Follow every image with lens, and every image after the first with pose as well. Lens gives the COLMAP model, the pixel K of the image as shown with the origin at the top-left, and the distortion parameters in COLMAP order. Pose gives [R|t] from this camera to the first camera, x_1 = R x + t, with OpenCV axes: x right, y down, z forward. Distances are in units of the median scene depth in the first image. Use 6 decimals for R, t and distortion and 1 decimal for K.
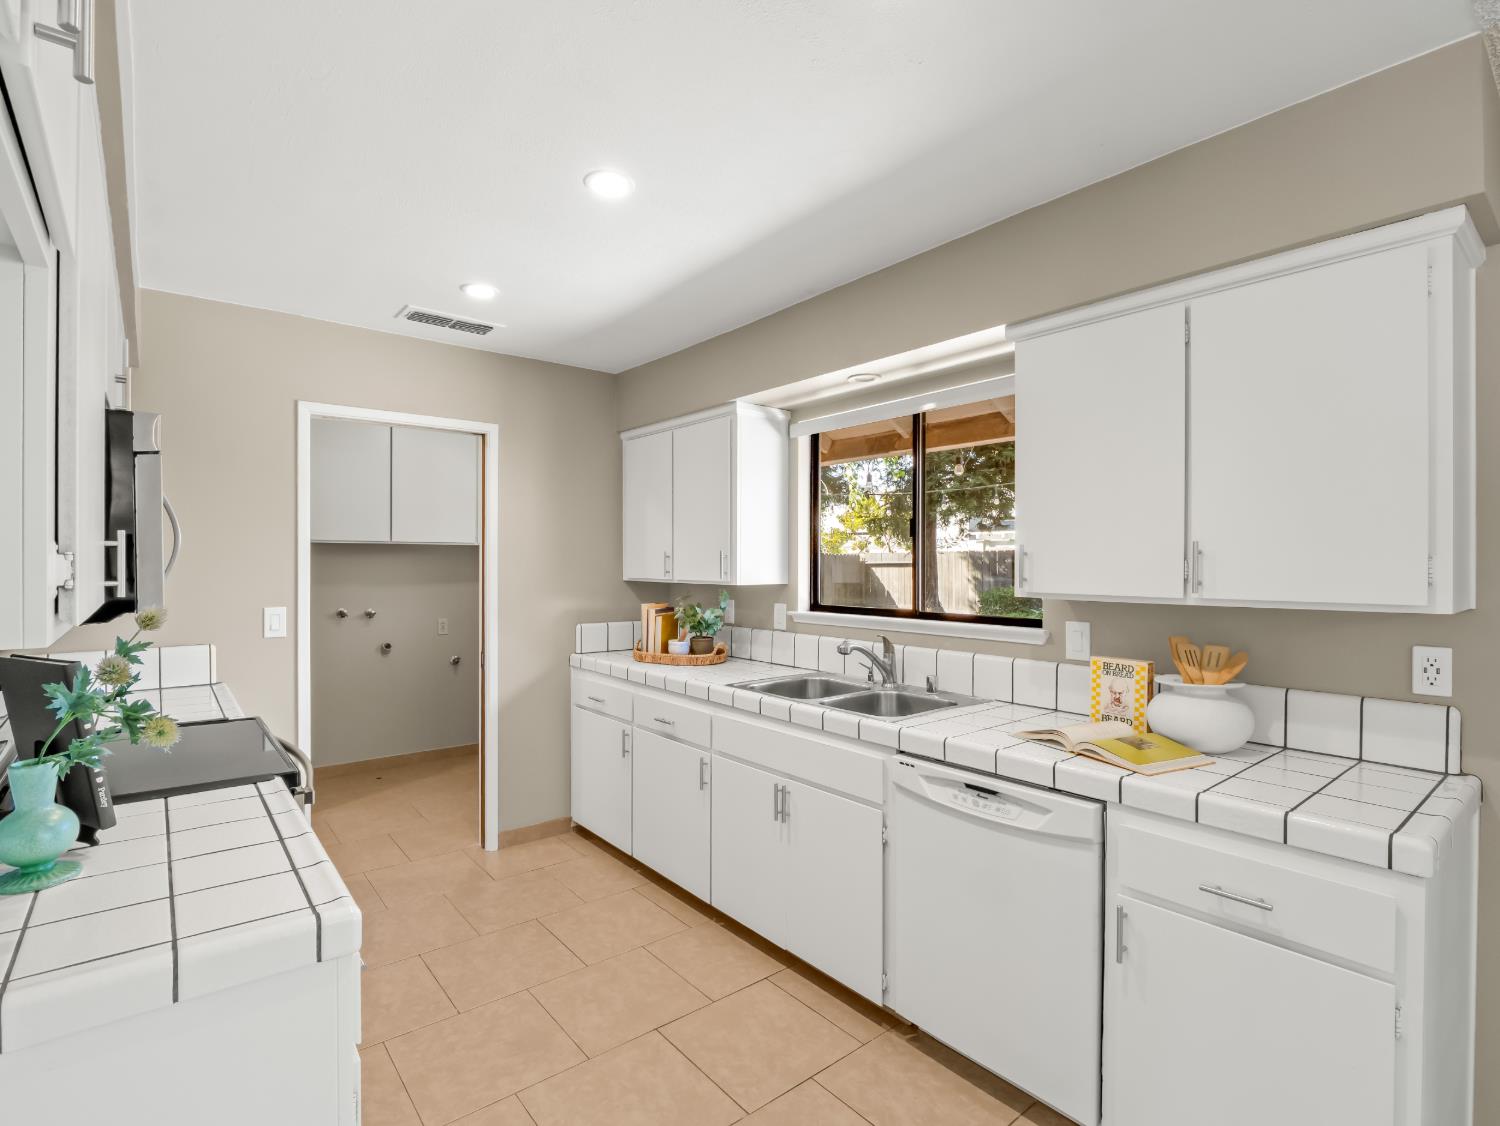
lens RADIAL K [[728.1, 0, 745.2], [0, 728.1, 556.0], [0, 0, 1]] dist [-0.003208, -0.007645]
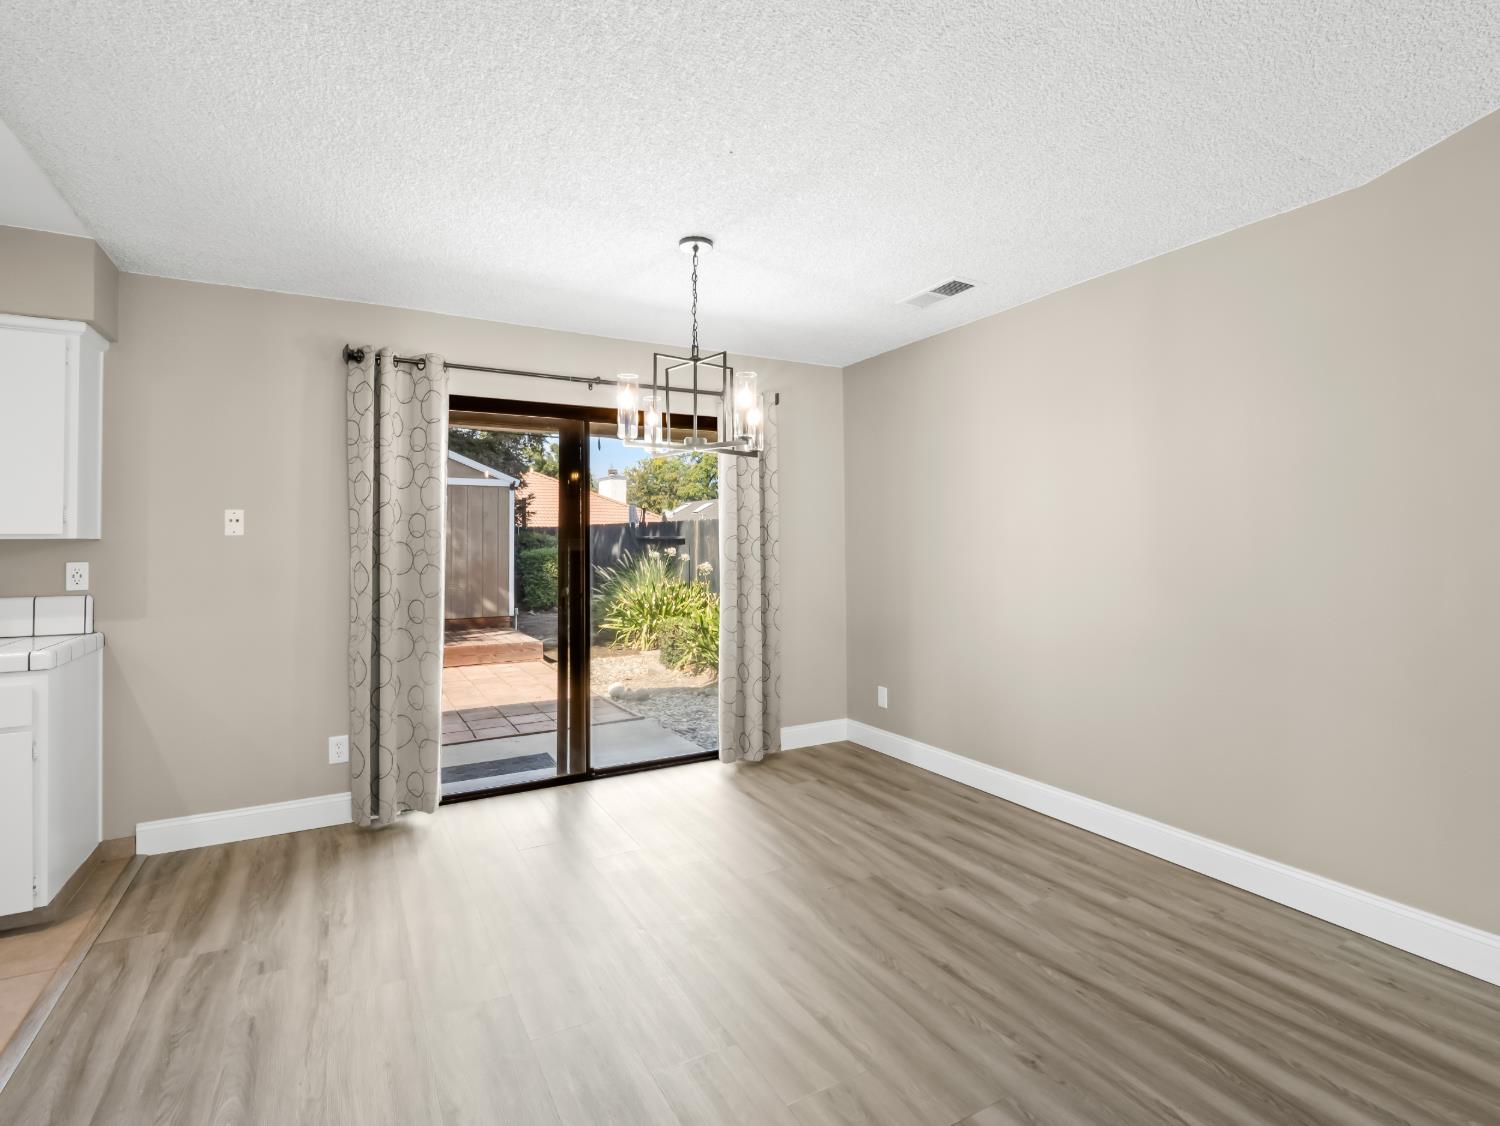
lens RADIAL K [[740.2, 0, 745.6], [0, 740.2, 533.7], [0, 0, 1]] dist [-0.001988, -0.000235]
pose [[0.172360, 0.007828, 0.985003, -0.474009], [-0.007426, 0.999950, -0.006648, 0.053850], [-0.985006, -0.006169, 0.172410, -0.812647]]
